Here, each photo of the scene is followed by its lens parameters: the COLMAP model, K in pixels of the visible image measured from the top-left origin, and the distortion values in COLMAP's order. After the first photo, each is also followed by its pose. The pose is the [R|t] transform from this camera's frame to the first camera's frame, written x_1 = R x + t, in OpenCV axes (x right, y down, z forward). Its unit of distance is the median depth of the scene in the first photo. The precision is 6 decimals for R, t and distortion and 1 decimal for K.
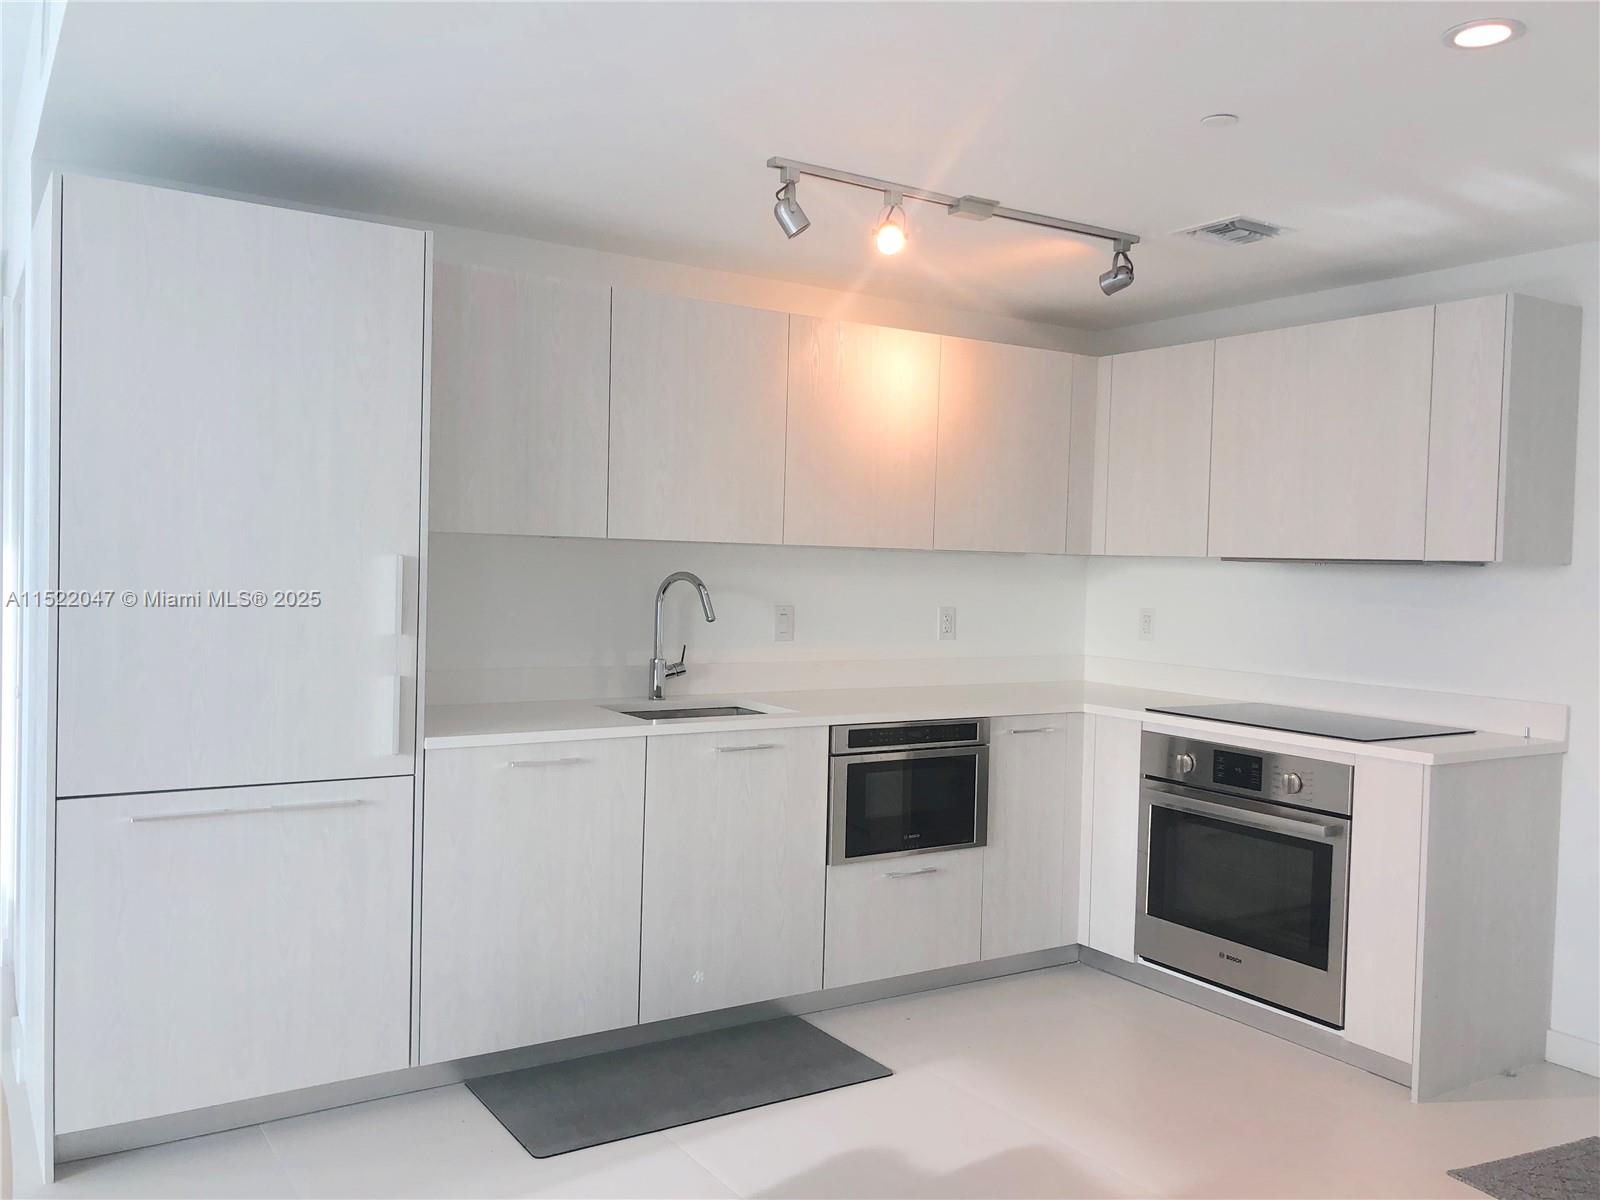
lens RADIAL K [[1306.3, 0, 801.6], [0, 1306.3, 598.2], [0, 0, 1]] dist [0.012712, -0.006842]
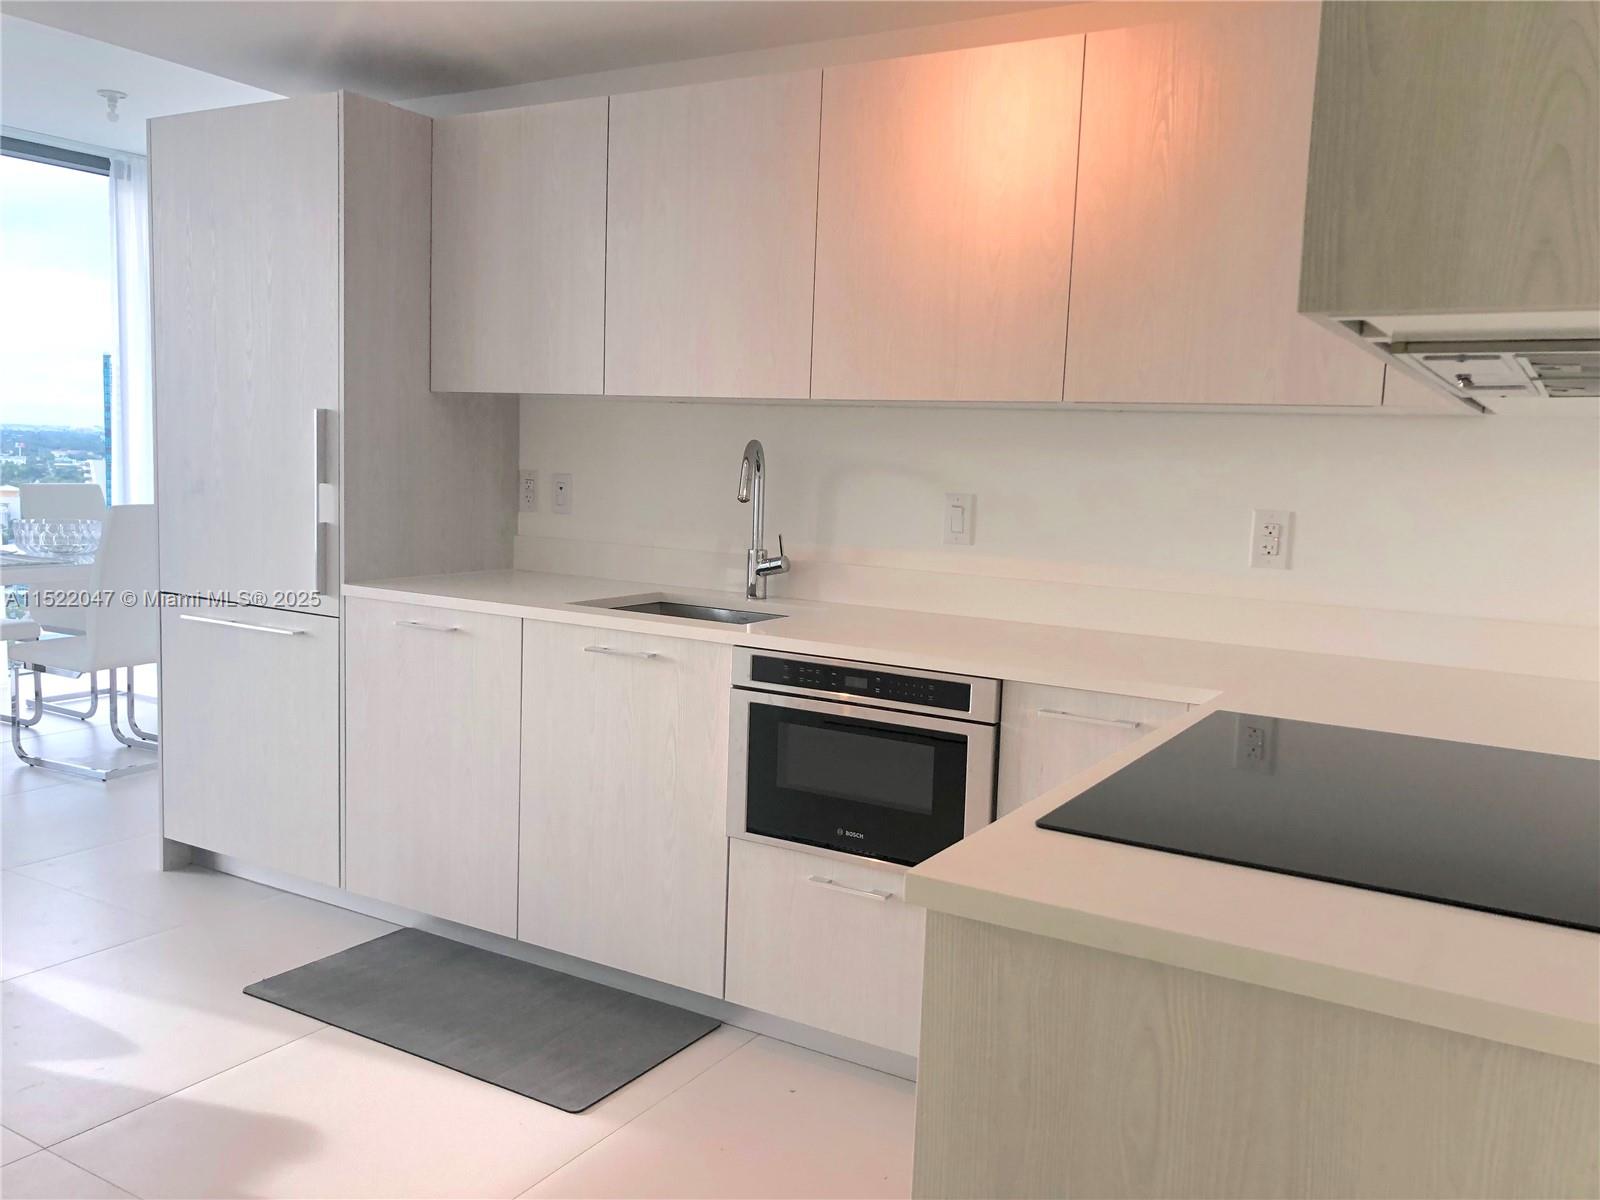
lens RADIAL K [[1306.3, 0, 798.6], [0, 1306.3, 602.0], [0, 0, 1]] dist [0.012712, -0.006842]
pose [[0.437647, 0.089251, -0.894706, 0.673972], [-0.052875, 0.995894, 0.073482, 0.019512], [0.897591, 0.015148, 0.440569, 0.711580]]
